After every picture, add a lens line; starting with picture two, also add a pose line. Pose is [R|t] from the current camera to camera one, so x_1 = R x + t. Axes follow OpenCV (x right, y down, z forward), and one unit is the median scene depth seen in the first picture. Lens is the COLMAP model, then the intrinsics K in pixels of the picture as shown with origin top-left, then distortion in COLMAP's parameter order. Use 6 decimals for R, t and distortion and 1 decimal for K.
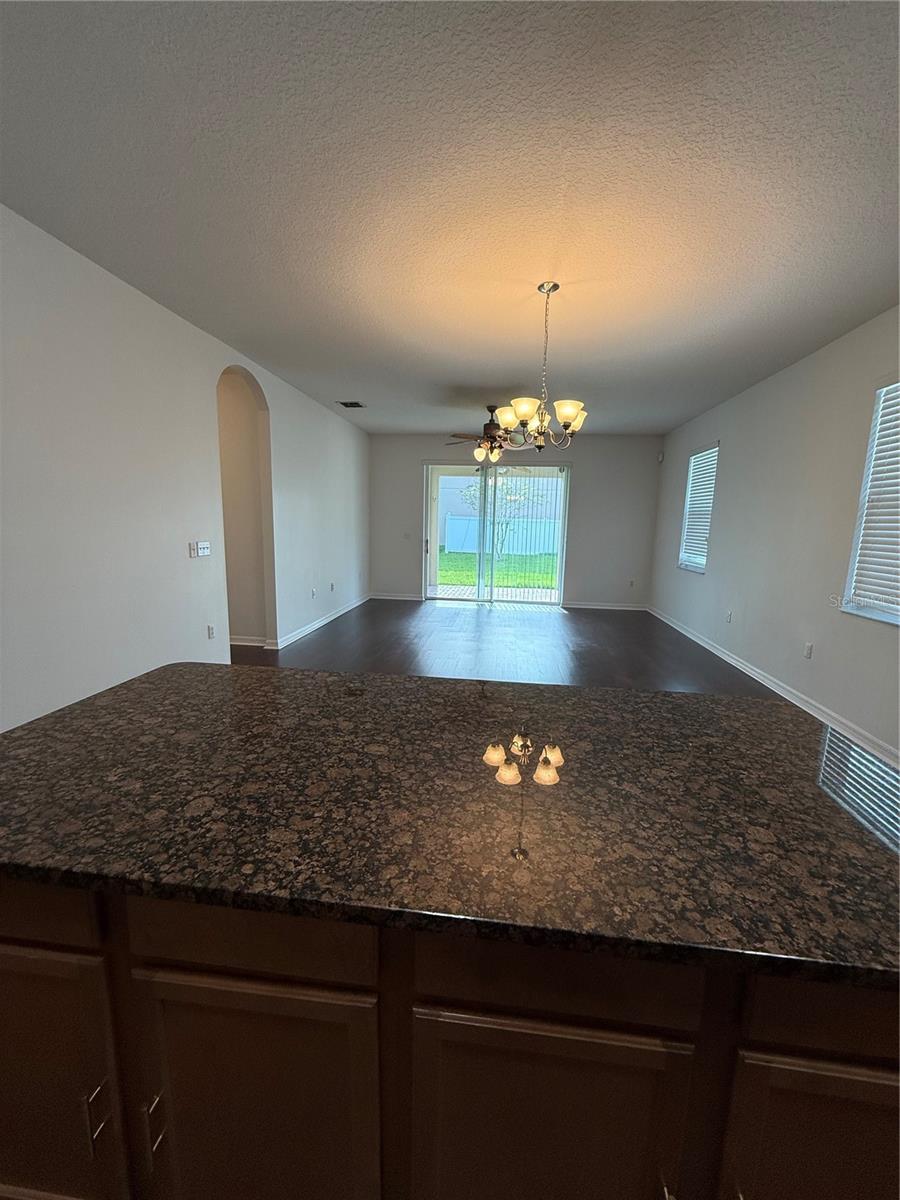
lens RADIAL K [[480.9, 0, 450.2], [0, 480.9, 600.3], [0, 0, 1]] dist [-0.001820, -0.000174]
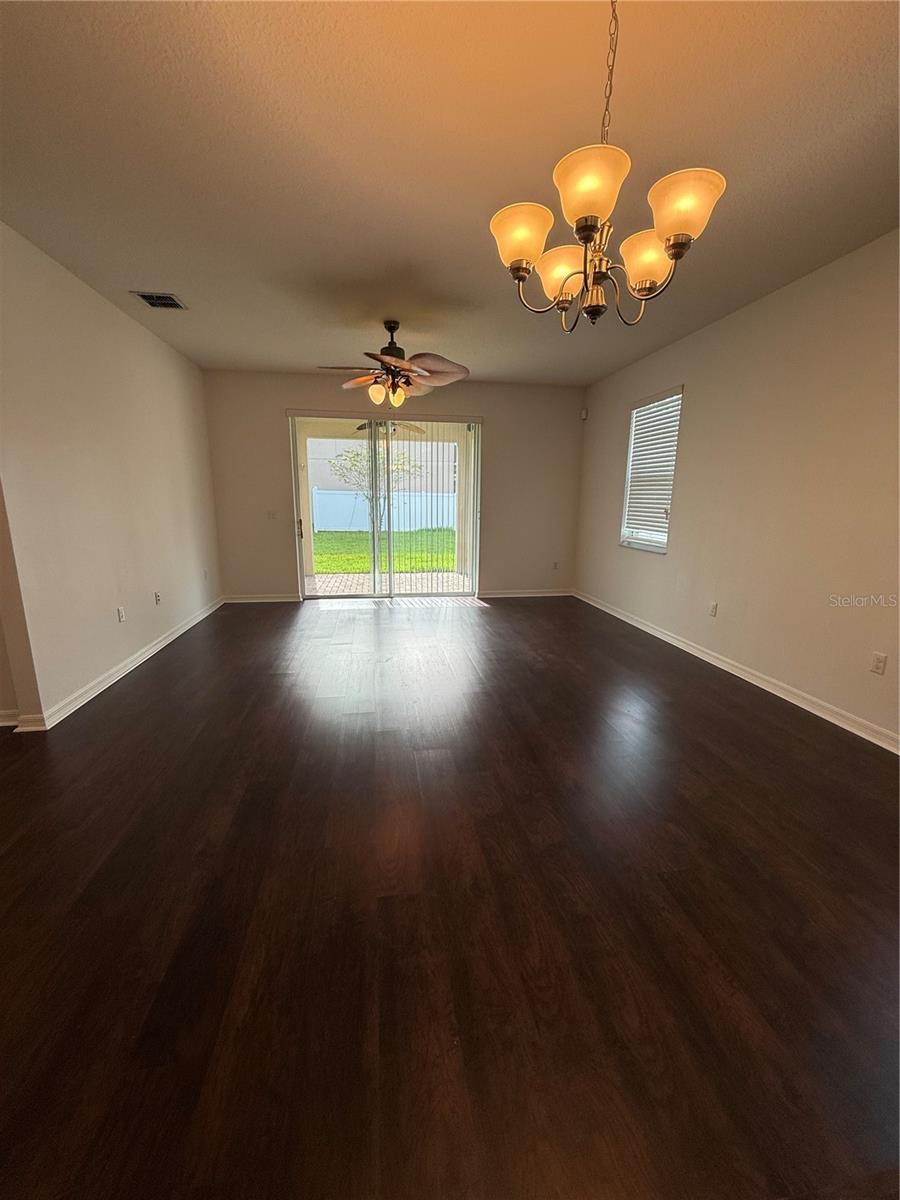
lens RADIAL K [[480.9, 0, 454.6], [0, 480.9, 599.0], [0, 0, 1]] dist [-0.001820, -0.000174]
pose [[0.961130, -0.072451, 0.266420, -0.029639], [0.059682, 0.996661, 0.055726, -0.036375], [-0.269568, -0.037660, 0.962245, 0.247231]]
